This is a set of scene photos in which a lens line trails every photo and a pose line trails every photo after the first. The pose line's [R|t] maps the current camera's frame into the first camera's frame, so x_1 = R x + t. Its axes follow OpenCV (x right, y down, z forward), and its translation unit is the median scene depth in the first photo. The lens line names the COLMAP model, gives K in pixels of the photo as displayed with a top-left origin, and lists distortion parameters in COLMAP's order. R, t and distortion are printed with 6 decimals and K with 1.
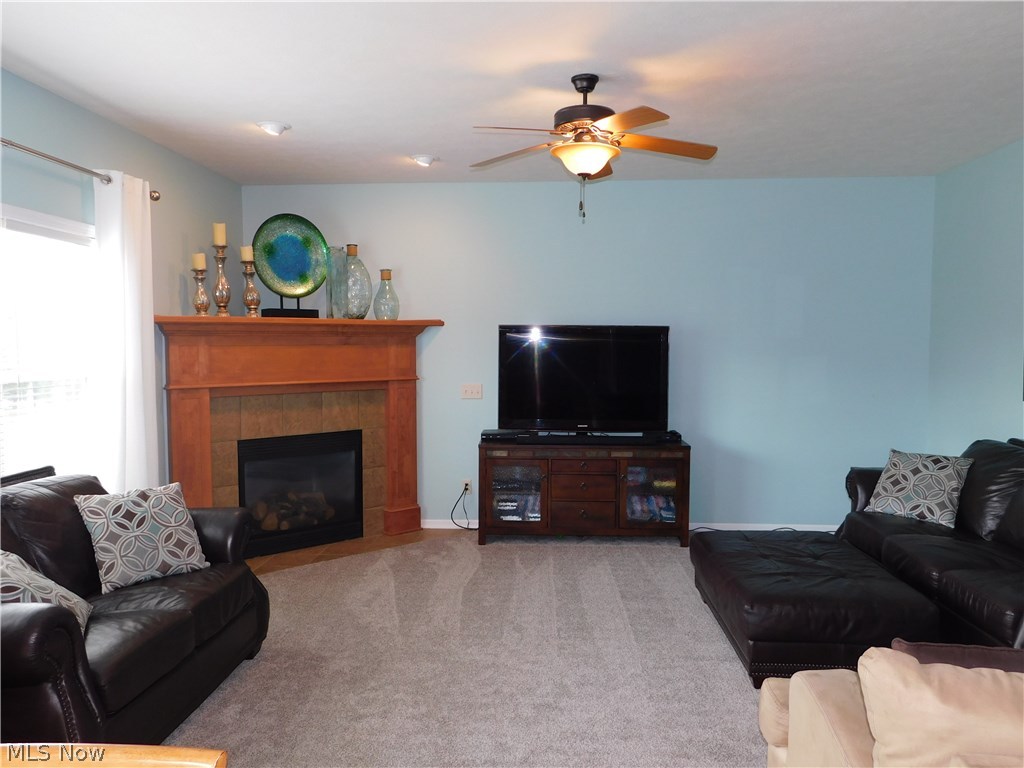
lens RADIAL K [[793.6, 0, 508.9], [0, 793.6, 380.8], [0, 0, 1]] dist [0.033602, -0.002827]
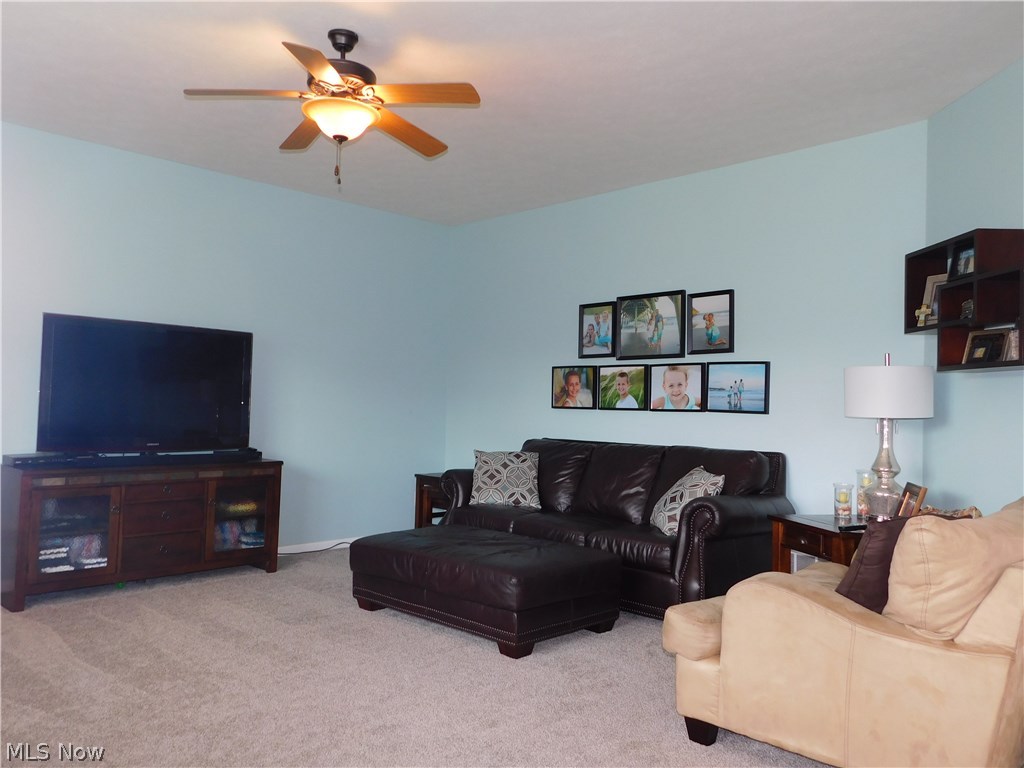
lens RADIAL K [[793.6, 0, 505.7], [0, 793.6, 381.0], [0, 0, 1]] dist [0.033602, -0.002827]
pose [[0.672164, 0.037437, 0.739456, -0.320346], [0.015836, 0.997765, -0.064909, 0.058460], [-0.740233, 0.055340, 0.670069, 0.191265]]
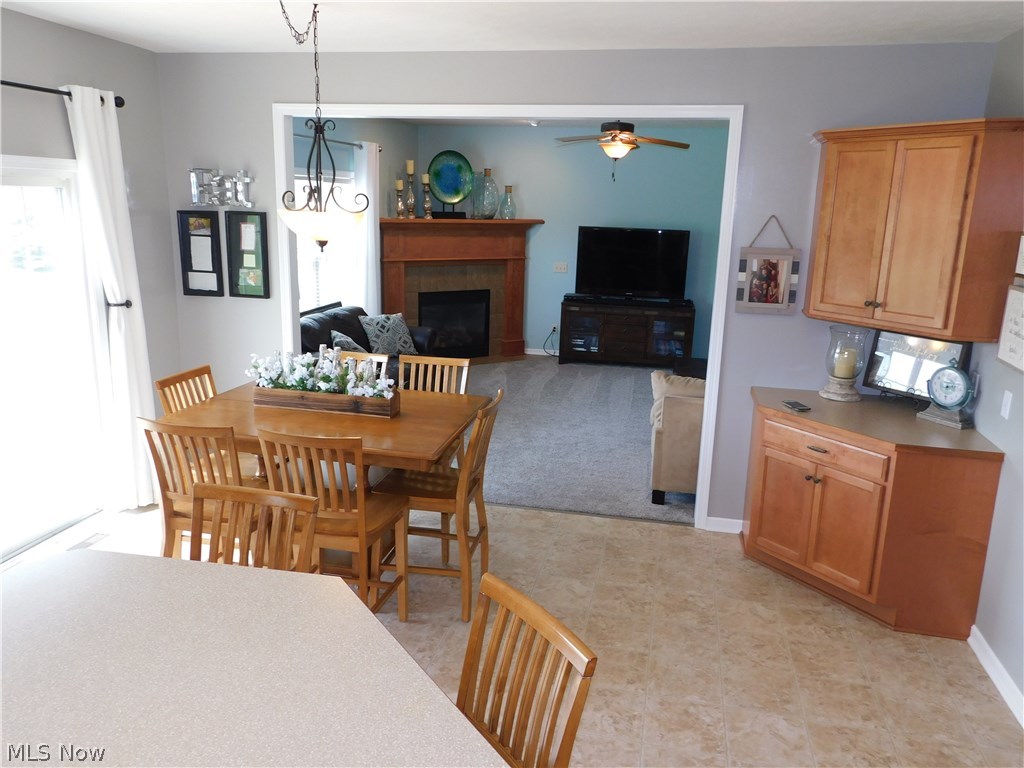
lens RADIAL K [[793.6, 0, 511.1], [0, 793.6, 380.4], [0, 0, 1]] dist [0.033602, -0.002827]
pose [[0.988456, 0.062896, -0.137834, 0.102553], [-0.037826, 0.983398, 0.177478, -0.050543], [0.146708, -0.170216, 0.974425, -0.672492]]
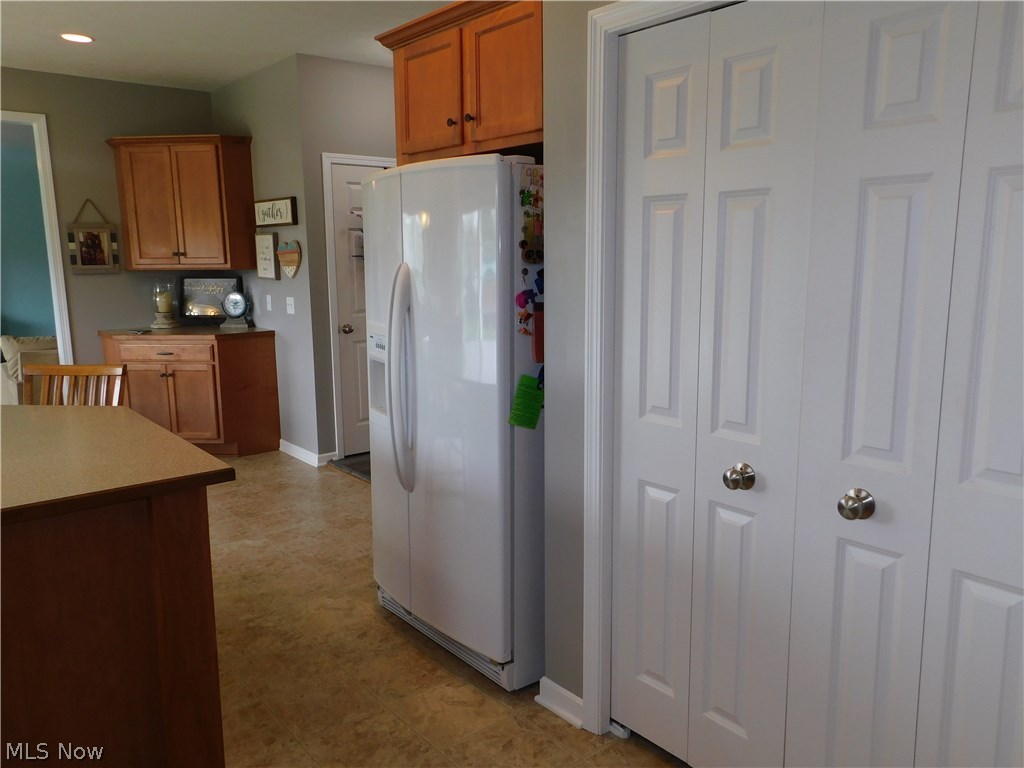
lens RADIAL K [[793.6, 0, 513.1], [0, 793.6, 380.9], [0, 0, 1]] dist [0.033602, -0.002827]
pose [[0.733437, -0.114873, 0.669981, -0.276759], [0.047405, 0.991862, 0.118167, 0.168623], [-0.678102, -0.054908, 0.732914, -1.360130]]
